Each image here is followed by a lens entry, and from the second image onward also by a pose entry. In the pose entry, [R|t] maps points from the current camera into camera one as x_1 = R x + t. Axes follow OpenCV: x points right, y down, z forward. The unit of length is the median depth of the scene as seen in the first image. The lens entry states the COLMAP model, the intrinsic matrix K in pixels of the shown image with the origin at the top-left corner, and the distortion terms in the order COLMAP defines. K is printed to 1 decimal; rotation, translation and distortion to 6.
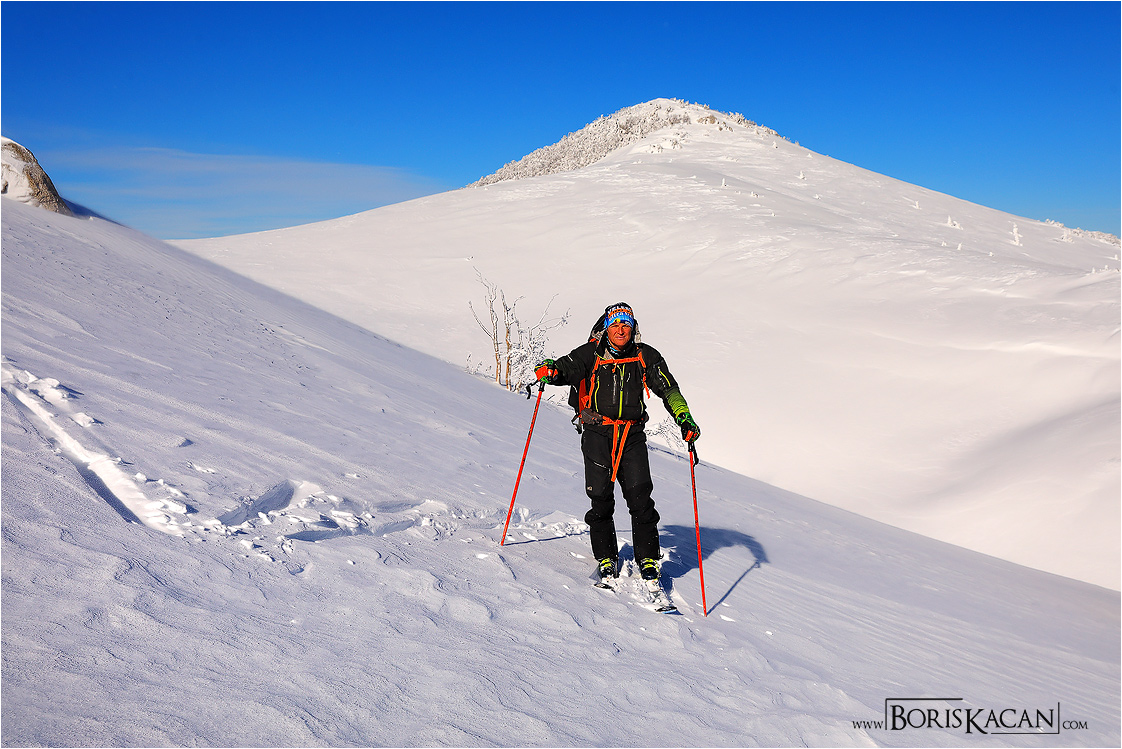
lens RADIAL K [[1330.4, 0, 532.7], [0, 1330.4, 350.7], [0, 0, 1]] dist [-0.029021, 0.000000]
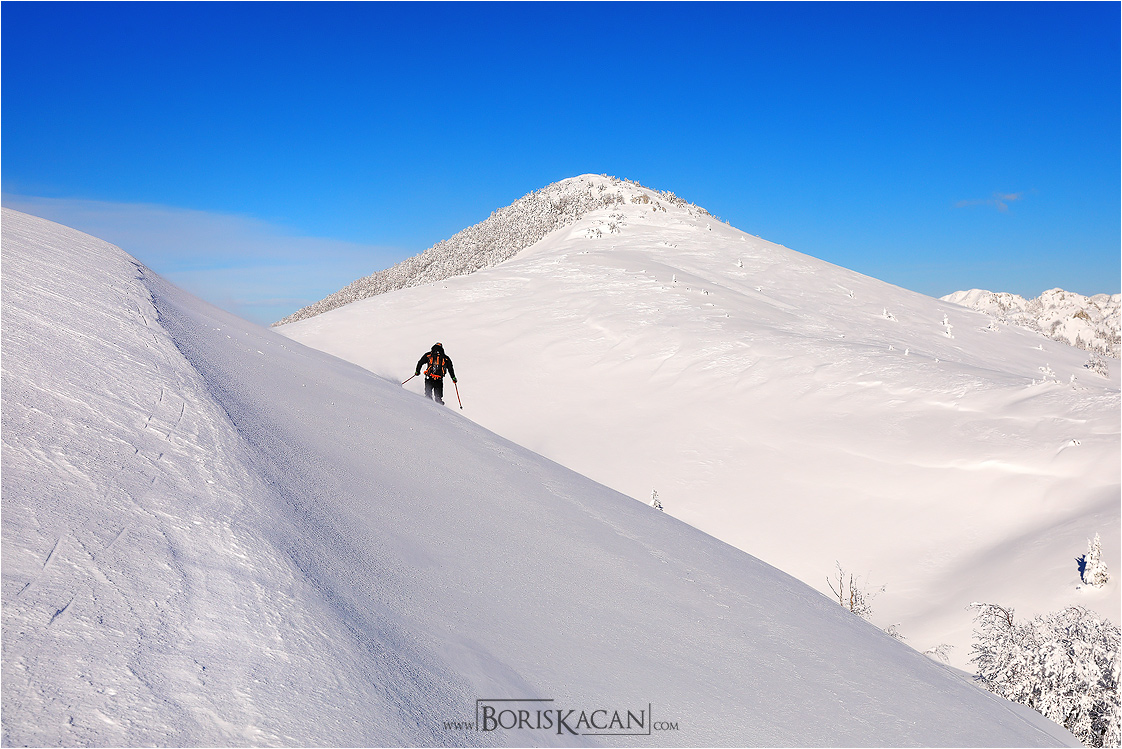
lens RADIAL K [[1599.6, 0, 562.1], [0, 1599.6, 327.3], [0, 0, 1]] dist [0.000091, 0.000000]
pose [[0.987679, 0.009359, 0.156216, -0.117598], [-0.005851, 0.999721, -0.022901, -0.057426], [-0.156386, 0.021705, 0.987457, -0.161441]]
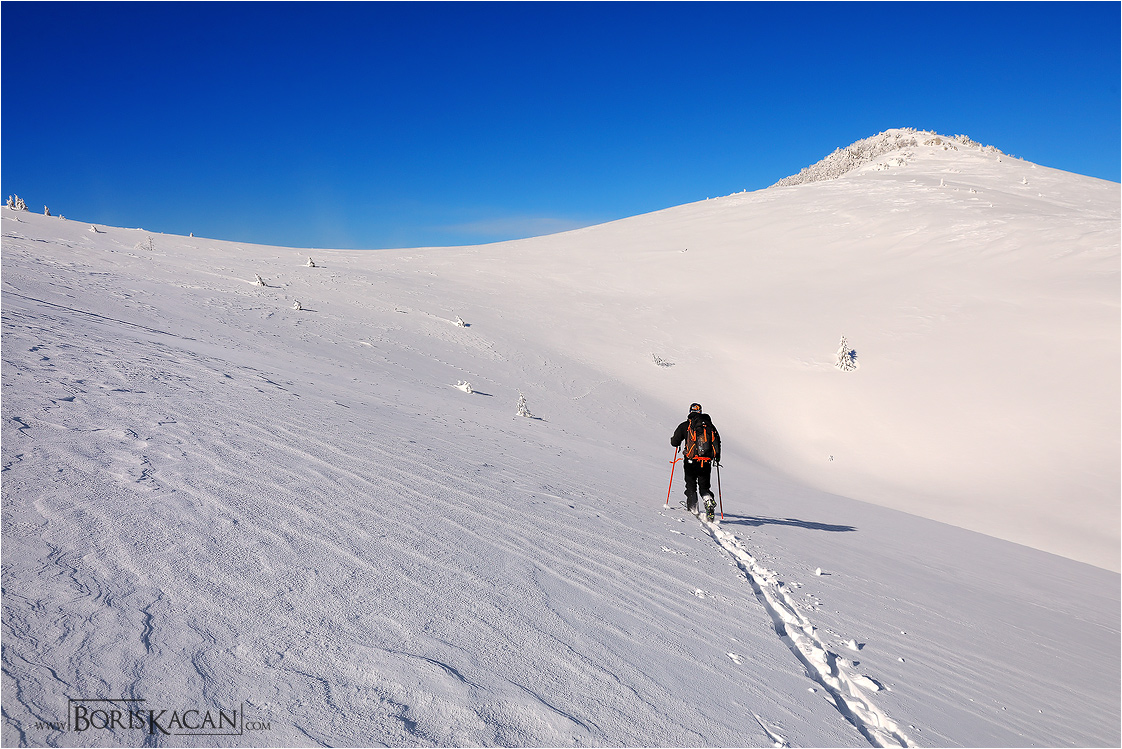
lens RADIAL K [[826.9, 0, 565.7], [0, 826.9, 390.7], [0, 0, 1]] dist [0.003410, -0.011956]
pose [[0.950499, 0.004536, -0.310696, 0.057463], [0.003190, 0.999698, 0.024355, 0.023891], [0.310713, -0.024140, 0.950197, 0.239700]]
